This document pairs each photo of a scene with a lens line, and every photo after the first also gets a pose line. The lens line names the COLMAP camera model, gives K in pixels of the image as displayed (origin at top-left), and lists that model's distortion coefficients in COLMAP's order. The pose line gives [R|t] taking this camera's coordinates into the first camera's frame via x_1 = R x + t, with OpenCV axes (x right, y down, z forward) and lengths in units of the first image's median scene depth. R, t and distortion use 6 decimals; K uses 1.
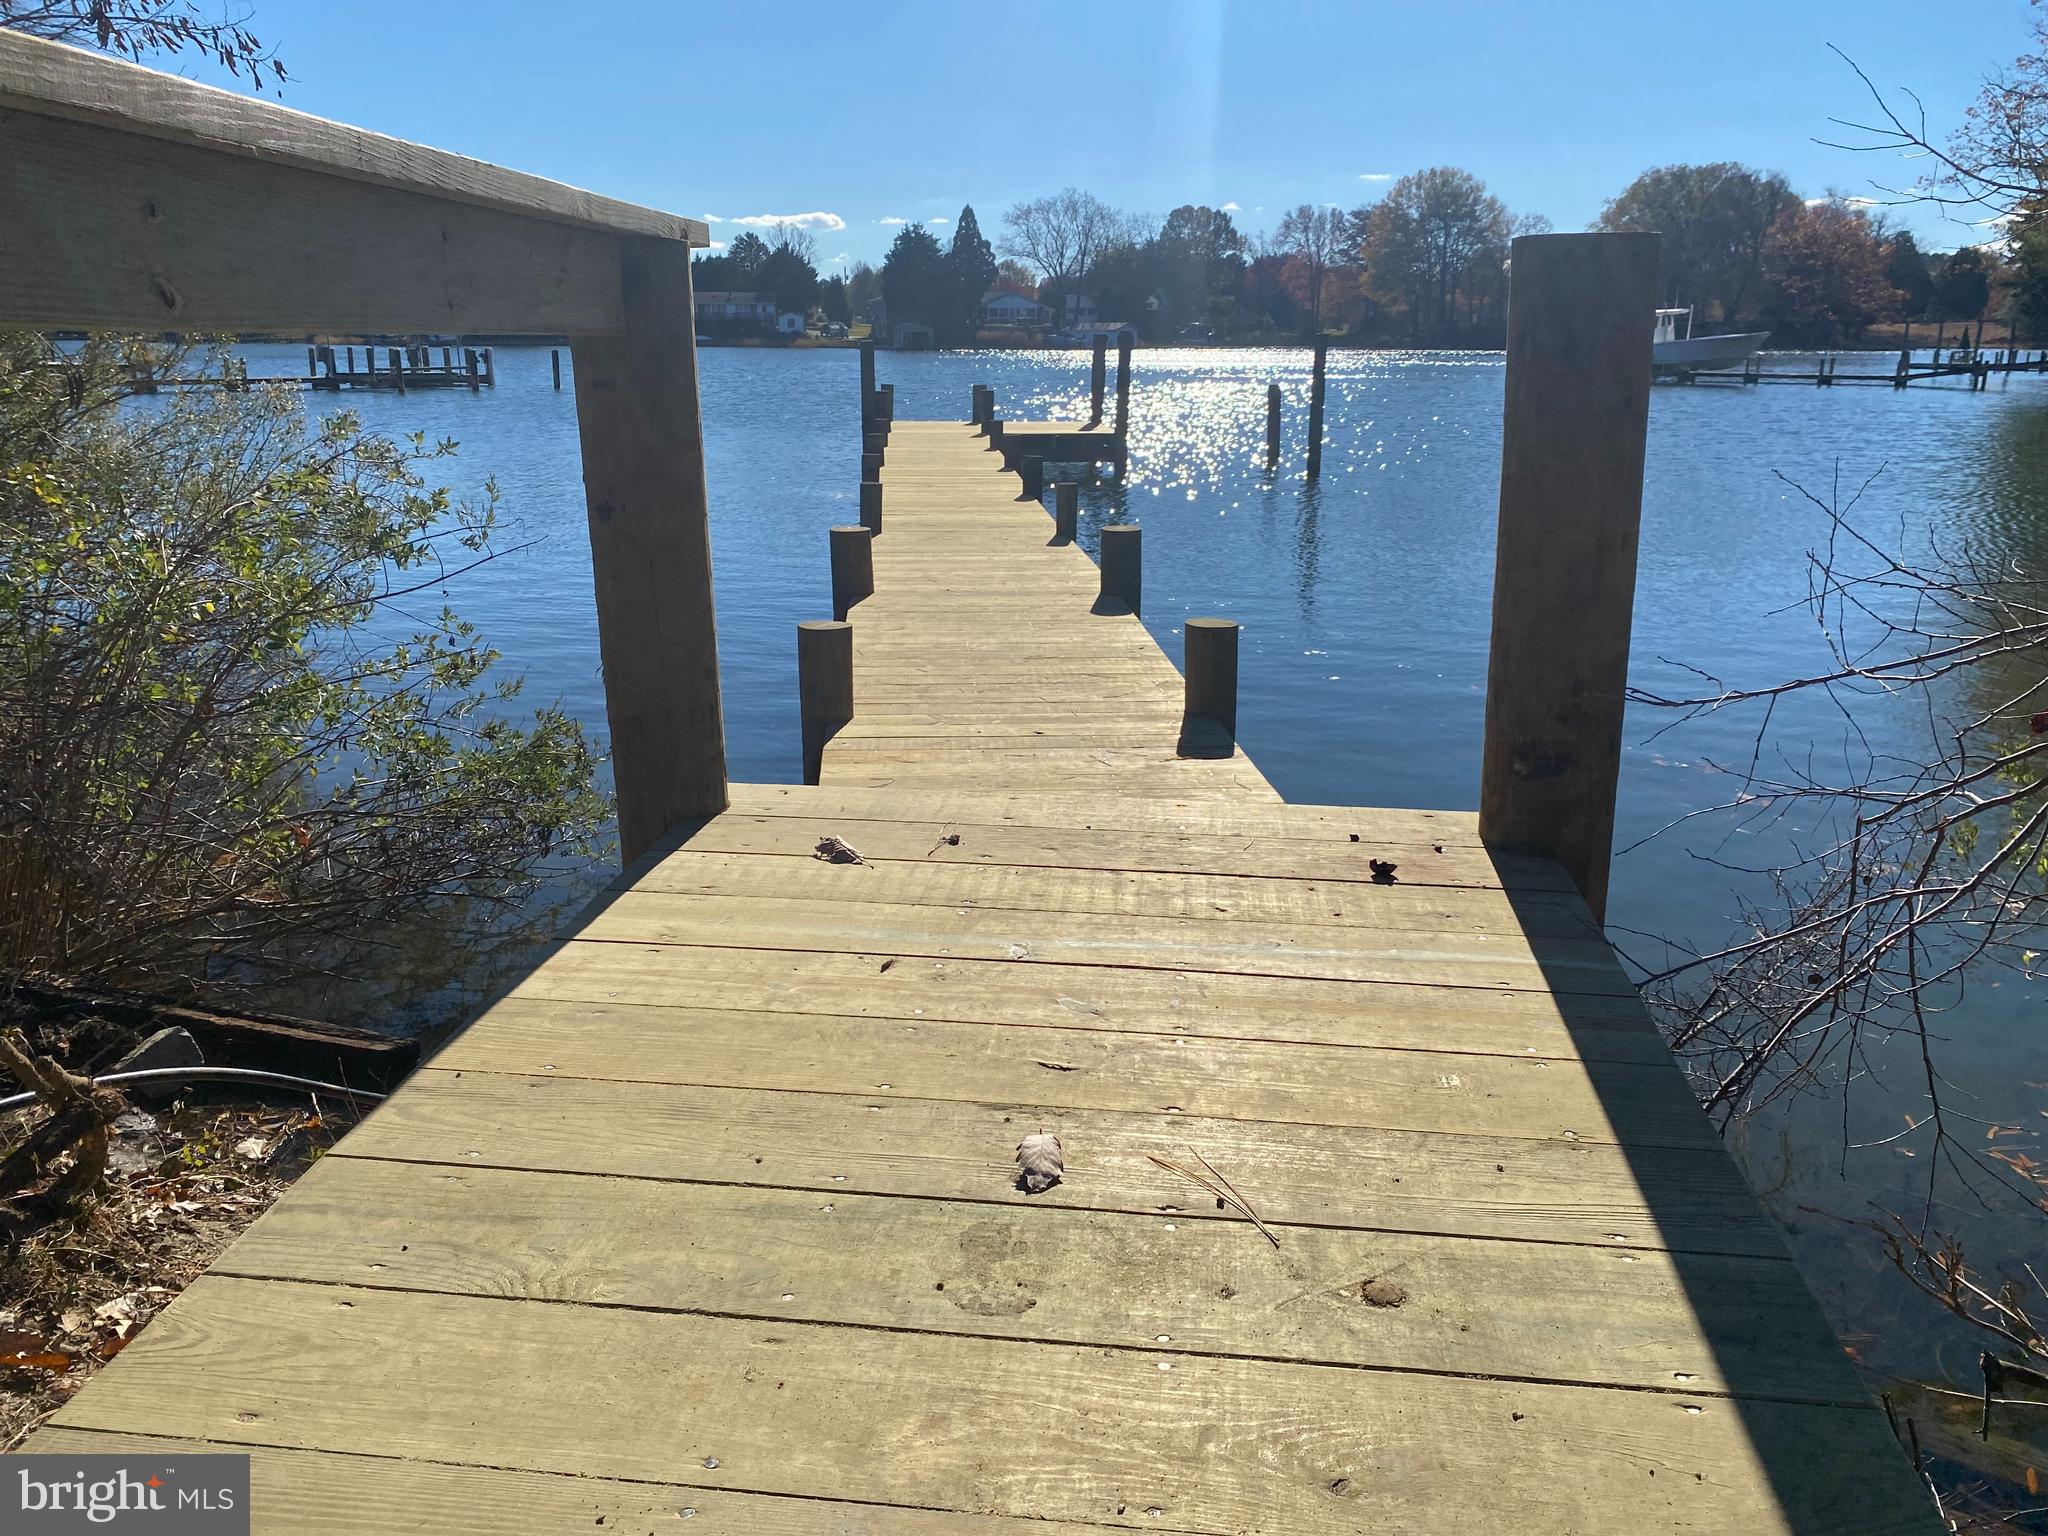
lens RADIAL K [[1544.4, 0, 1024.0], [0, 1544.4, 768.0], [0, 0, 1]] dist [0.024949, -0.016852]
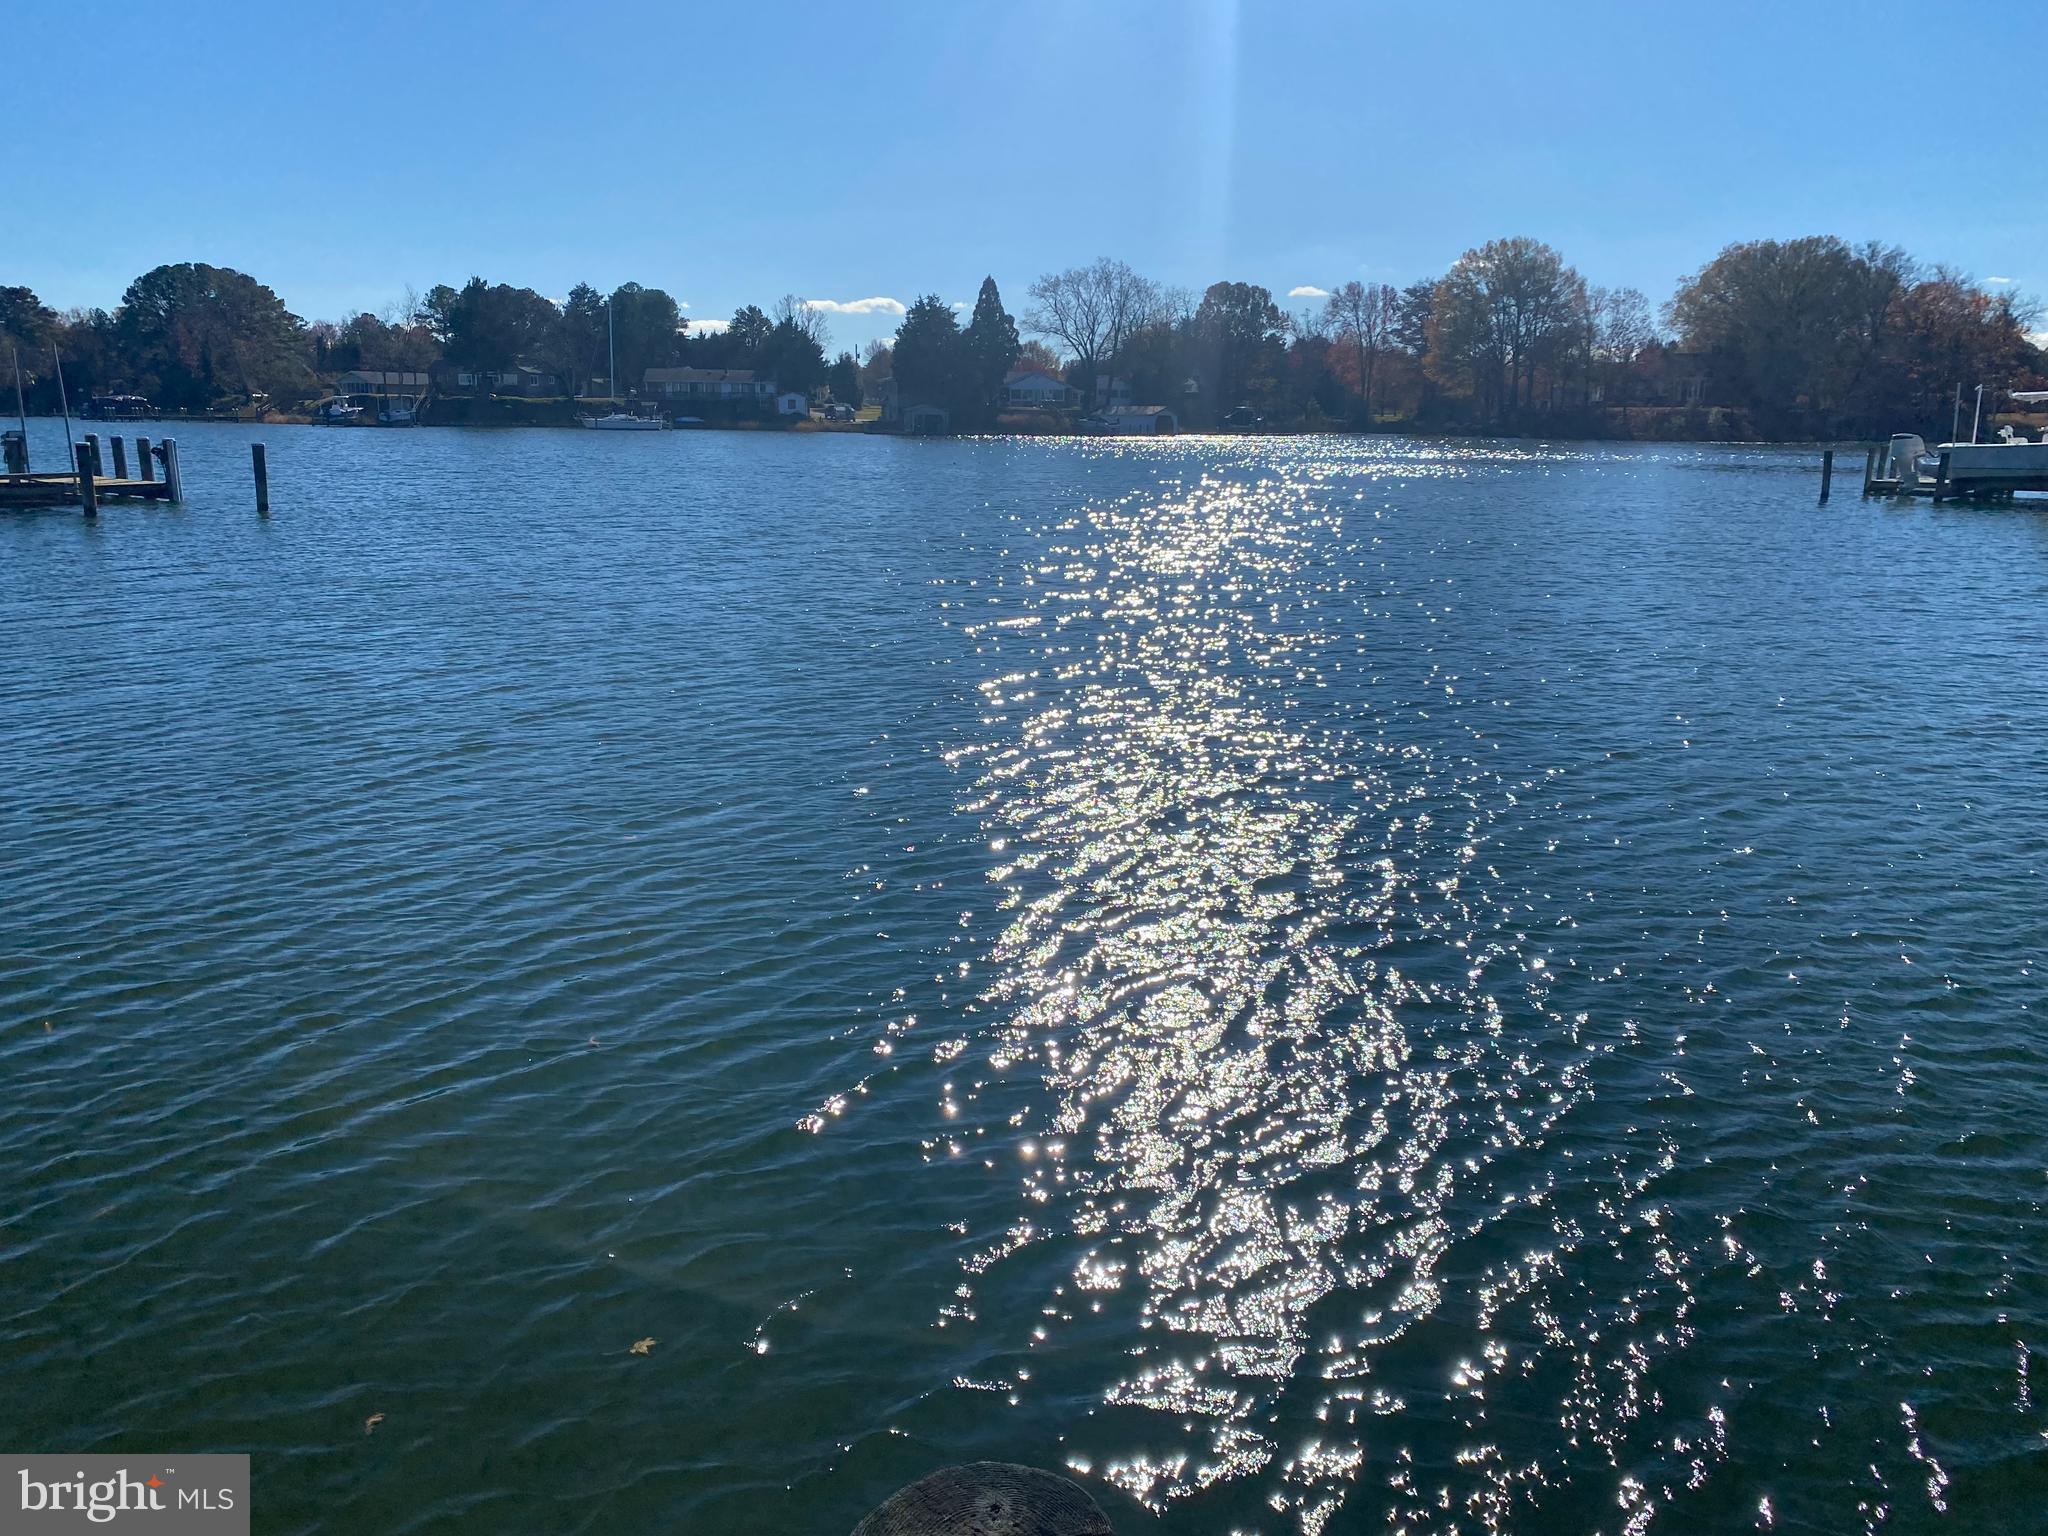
lens RADIAL K [[1519.8, 0, 1031.6], [0, 1519.8, 769.2], [0, 0, 1]] dist [0.092088, -0.127641]
pose [[0.999935, 0.009598, -0.006184, -0.003111], [-0.009877, 0.998859, -0.046718, -0.033349], [0.005728, 0.046776, 0.998889, 0.116093]]
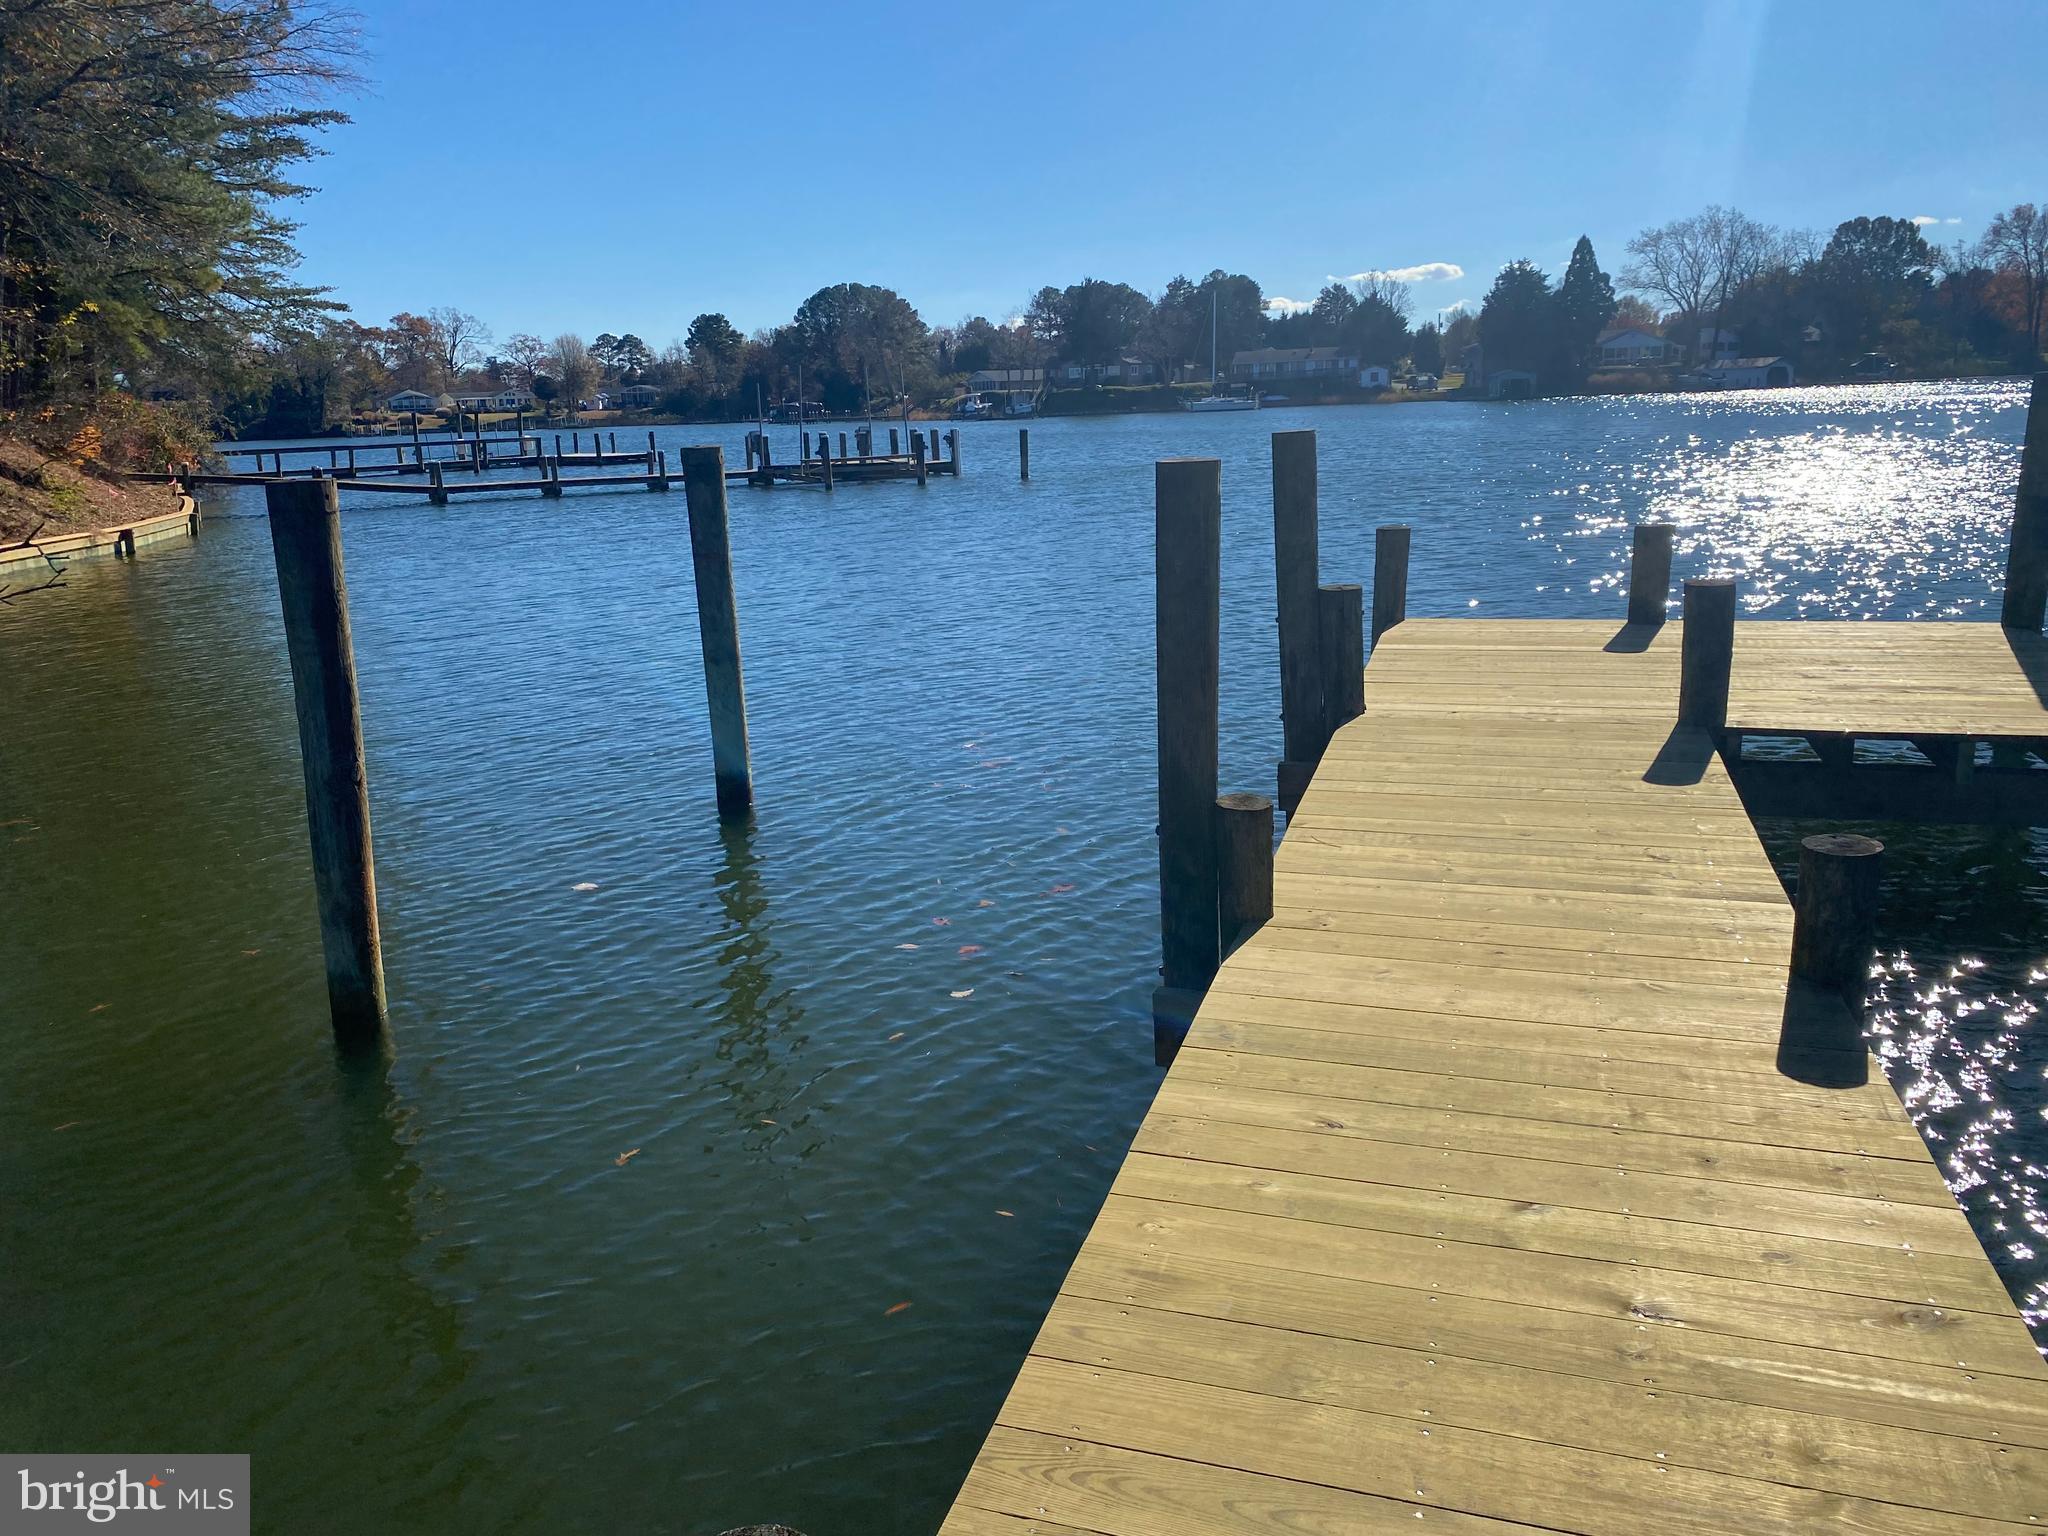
lens RADIAL K [[1544.4, 0, 1024.0], [0, 1544.4, 768.0], [0, 0, 1]] dist [0.024949, -0.016852]
pose [[0.932719, 0.046916, -0.357538, -0.003438], [-0.058908, 0.998005, -0.022717, -0.019295], [0.355759, 0.042251, 0.933622, 0.066289]]
